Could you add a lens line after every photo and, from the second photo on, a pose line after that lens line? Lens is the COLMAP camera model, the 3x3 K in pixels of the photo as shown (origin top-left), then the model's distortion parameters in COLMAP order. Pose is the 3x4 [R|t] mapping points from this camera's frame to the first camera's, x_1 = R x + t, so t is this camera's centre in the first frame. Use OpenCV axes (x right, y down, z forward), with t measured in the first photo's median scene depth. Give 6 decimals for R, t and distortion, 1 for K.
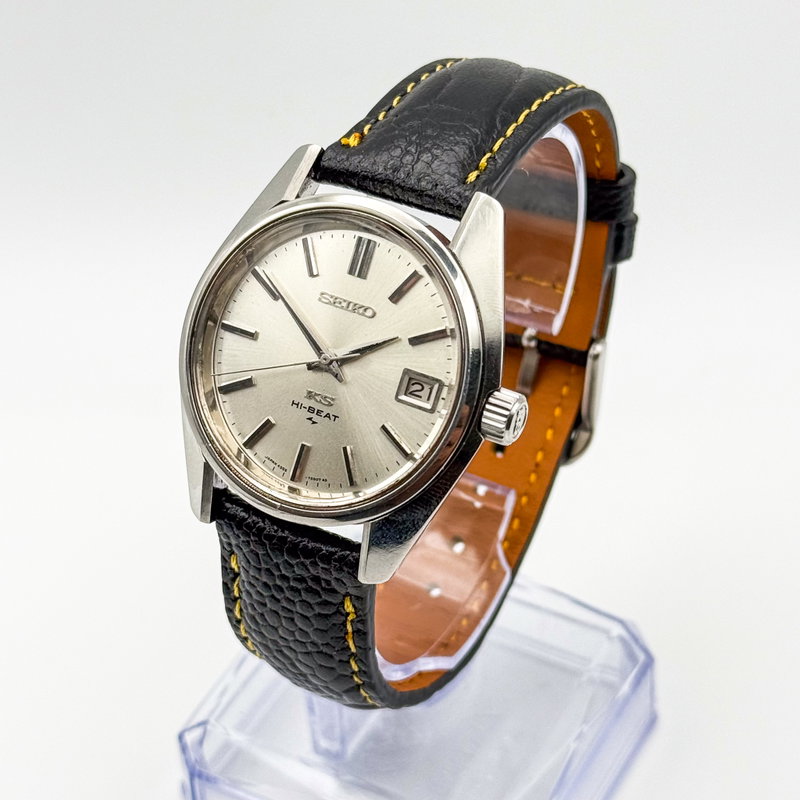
lens RADIAL K [[2076.2, 0, 418.0], [0, 2076.2, 400.7], [0, 0, 1]] dist [0.063048, -0.147153]
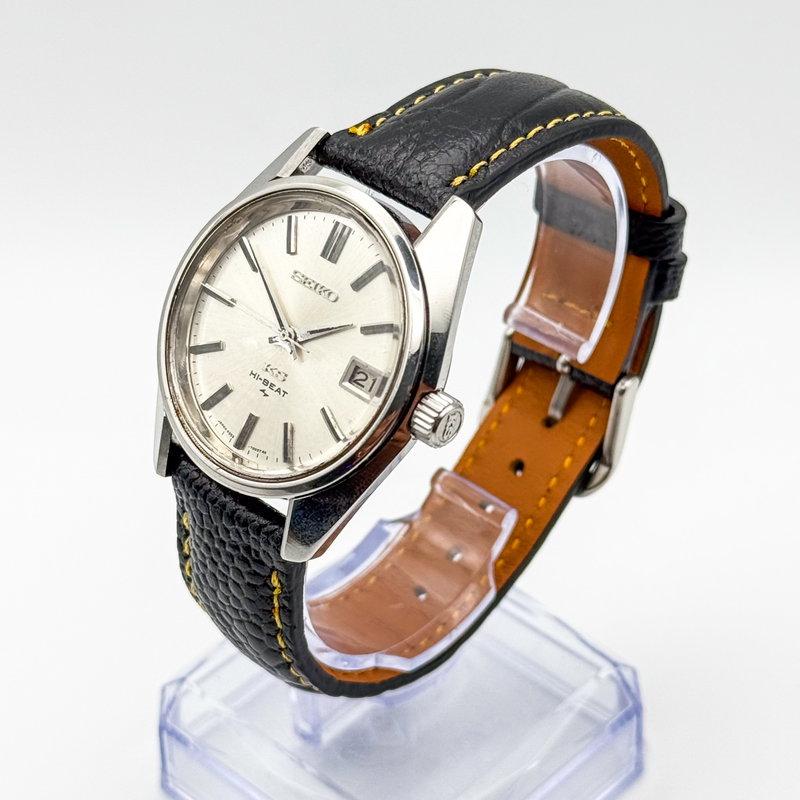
lens RADIAL K [[2076.2, 0, 418.0], [0, 2076.2, 400.7], [0, 0, 1]] dist [0.063048, -0.147153]
pose [[0.968347, 0.168841, -0.183839, 0.205472], [-0.172589, 0.984984, -0.004465, 0.004762], [0.180325, 0.036052, 0.982946, 0.011476]]
